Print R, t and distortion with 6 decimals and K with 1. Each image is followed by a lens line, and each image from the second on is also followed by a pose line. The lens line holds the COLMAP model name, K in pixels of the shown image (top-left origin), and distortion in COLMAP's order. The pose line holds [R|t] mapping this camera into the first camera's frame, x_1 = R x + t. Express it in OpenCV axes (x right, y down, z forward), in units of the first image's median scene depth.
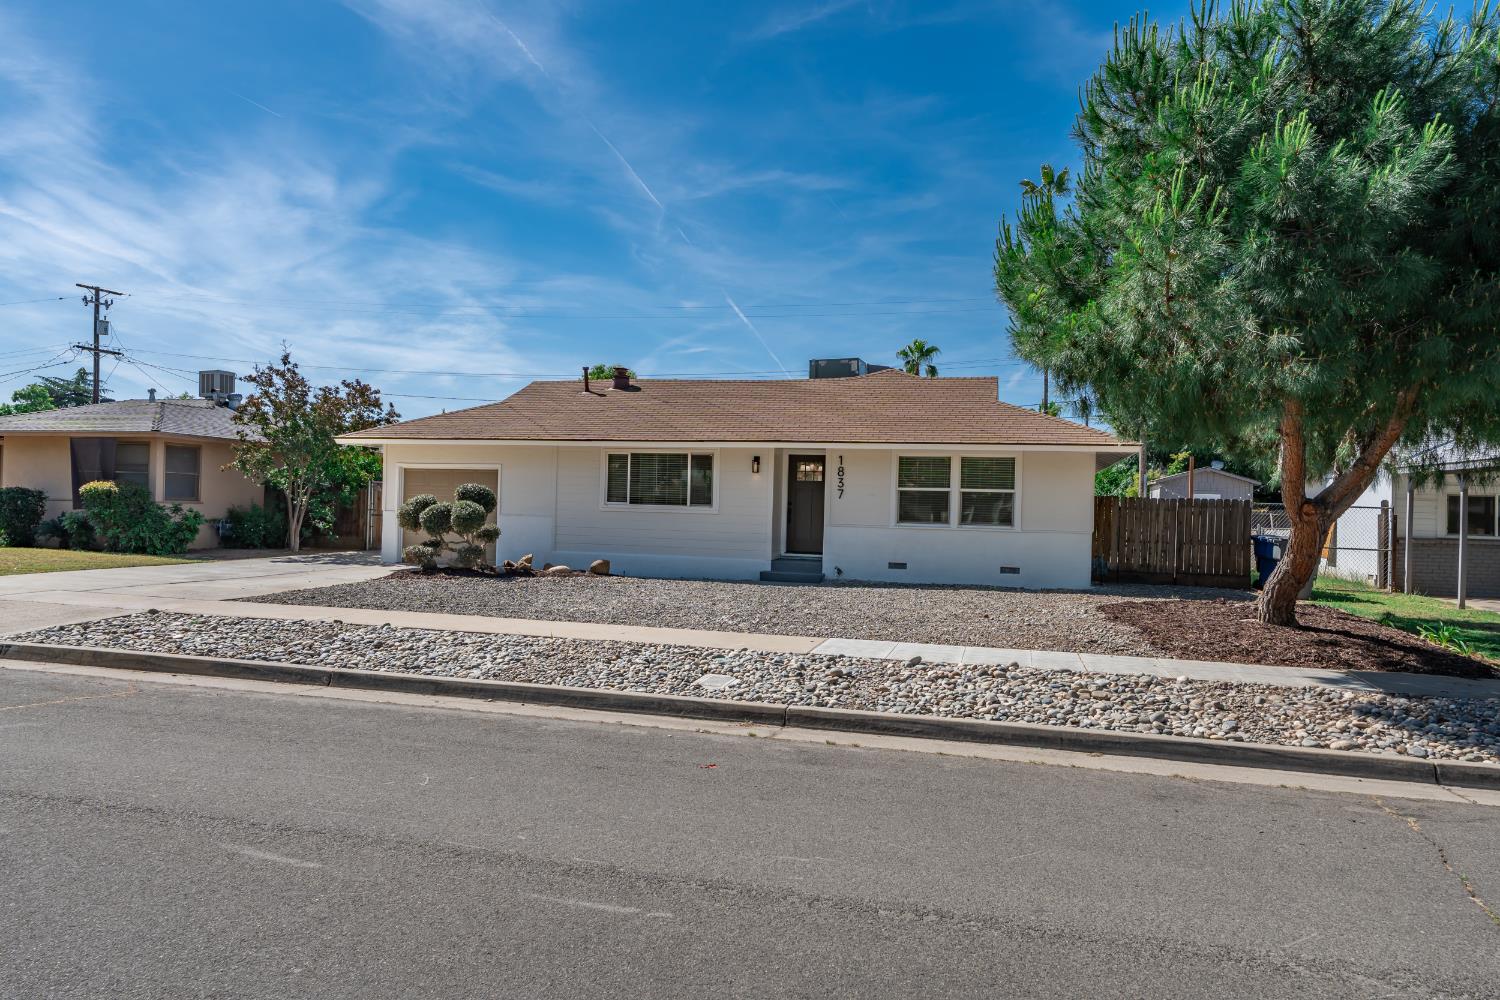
lens RADIAL K [[971.7, 0, 750.0], [0, 971.7, 500.0], [0, 0, 1]] dist [0.000026, -0.000011]
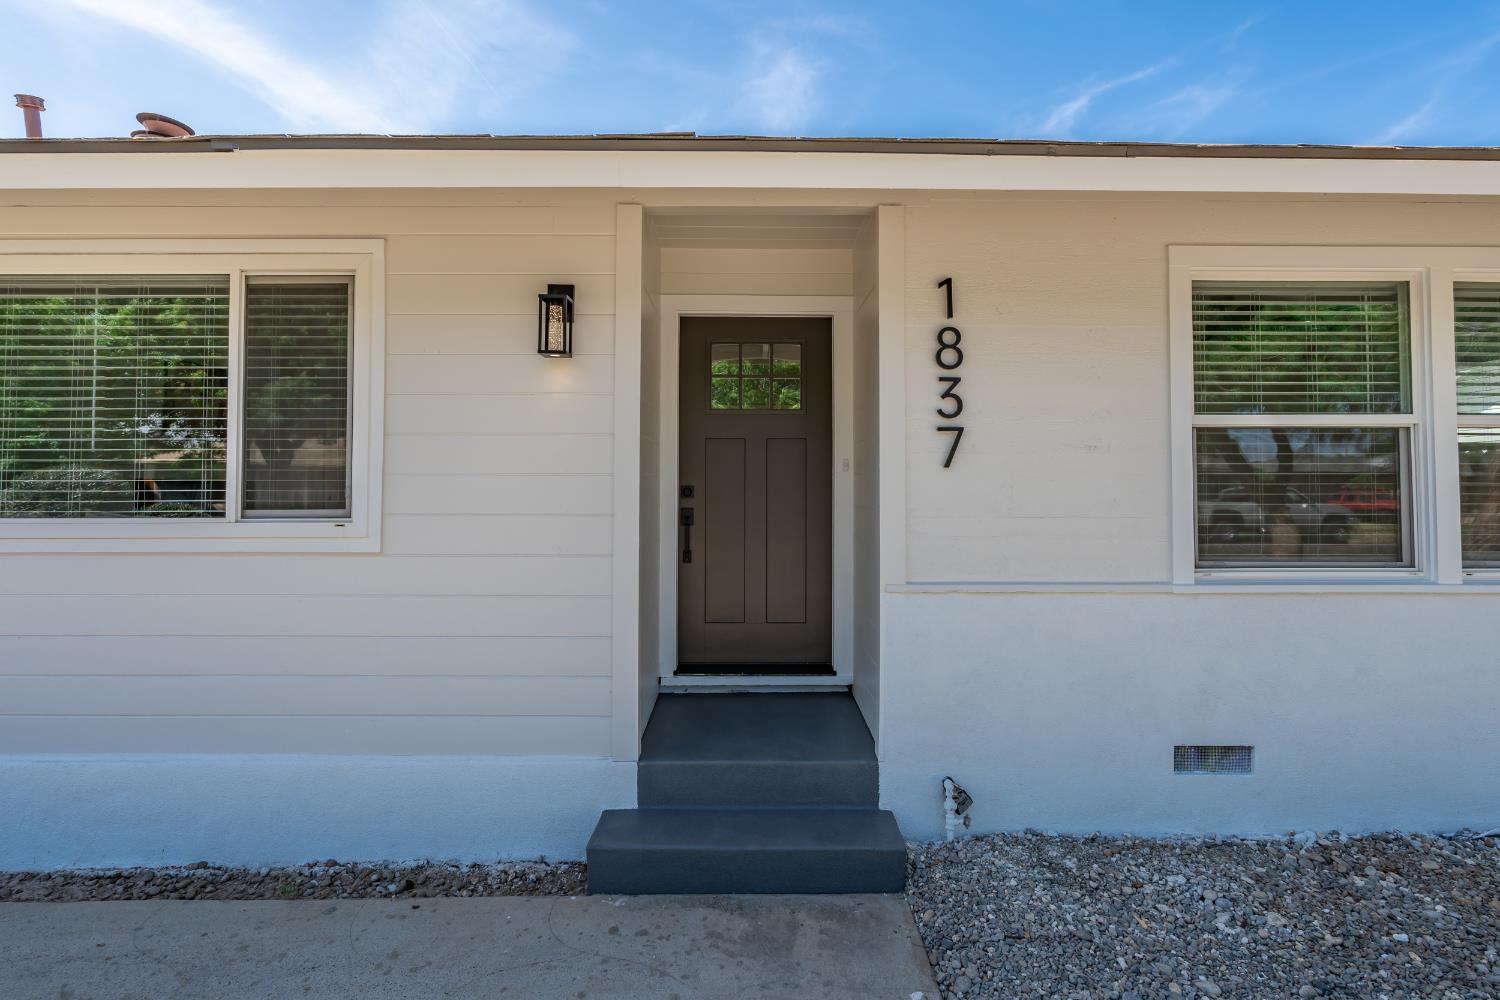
lens RADIAL K [[661.6, 0, 750.0], [0, 661.6, 500.0], [0, 0, 1]] dist [0.000590, -0.000204]
pose [[0.965238, -0.029135, 0.259745, 0.008591], [0.023223, 0.999397, 0.025800, 0.000892], [-0.260340, -0.018871, 0.965333, 0.849824]]
